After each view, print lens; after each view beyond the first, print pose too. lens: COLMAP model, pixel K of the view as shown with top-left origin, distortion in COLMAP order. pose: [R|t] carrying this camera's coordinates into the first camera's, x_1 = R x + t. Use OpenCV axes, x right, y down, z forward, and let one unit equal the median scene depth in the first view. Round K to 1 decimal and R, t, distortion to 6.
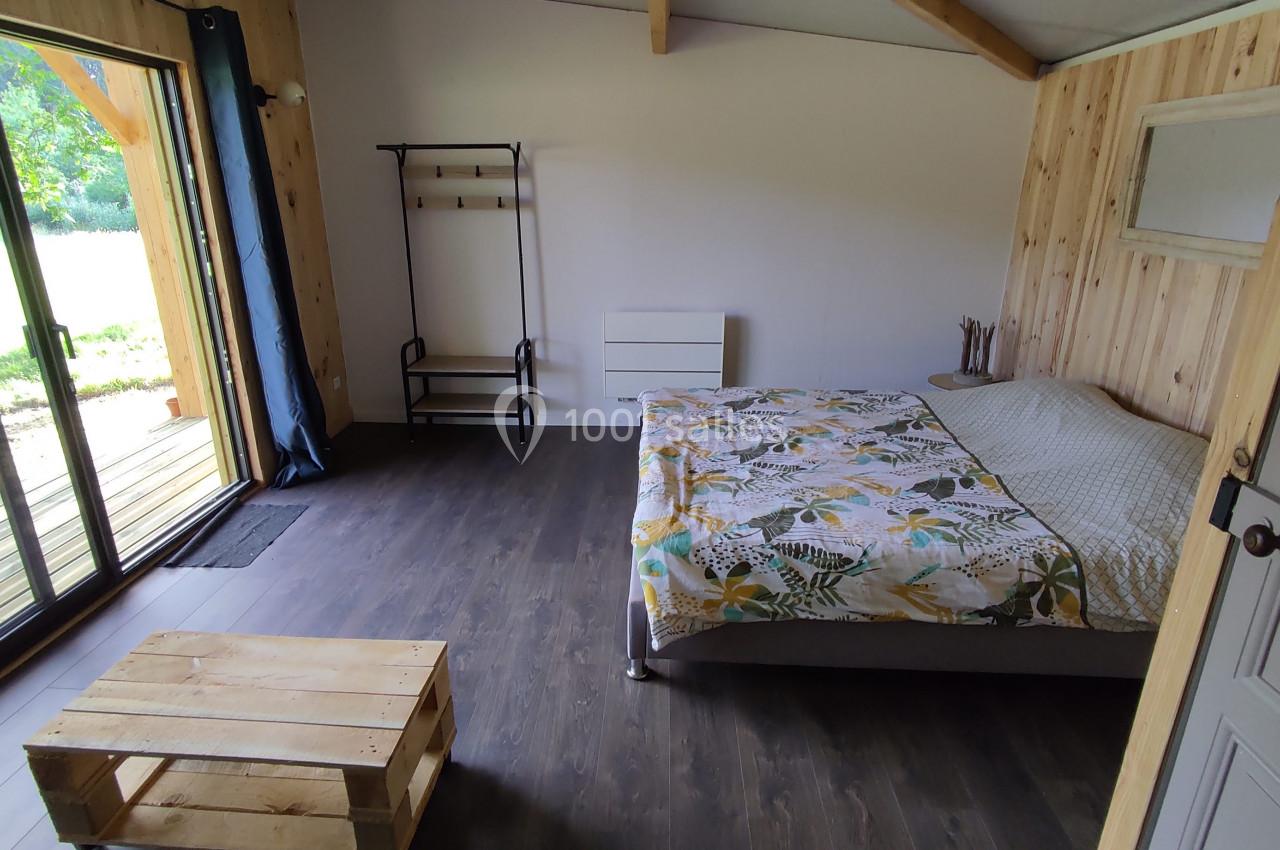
lens RADIAL K [[694.5, 0, 637.1], [0, 694.5, 418.7], [0, 0, 1]] dist [-0.002706, -0.000230]
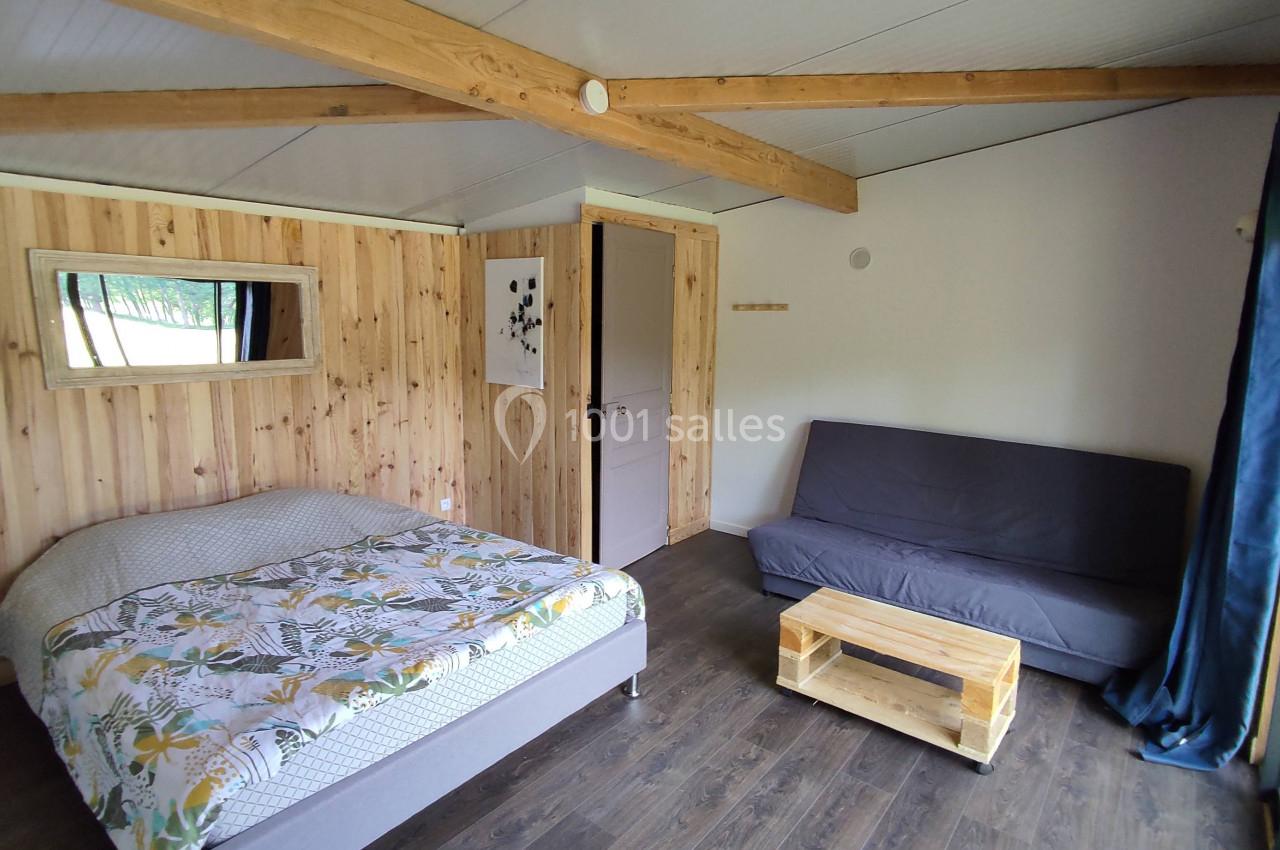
lens RADIAL K [[694.5, 0, 639.1], [0, 694.5, 426.4], [0, 0, 1]] dist [-0.002706, -0.000230]
pose [[-0.809031, -0.102894, 0.578690, -0.620537], [0.180296, 0.893649, 0.410957, -0.534588], [-0.559431, 0.436812, -0.704438, 1.483494]]
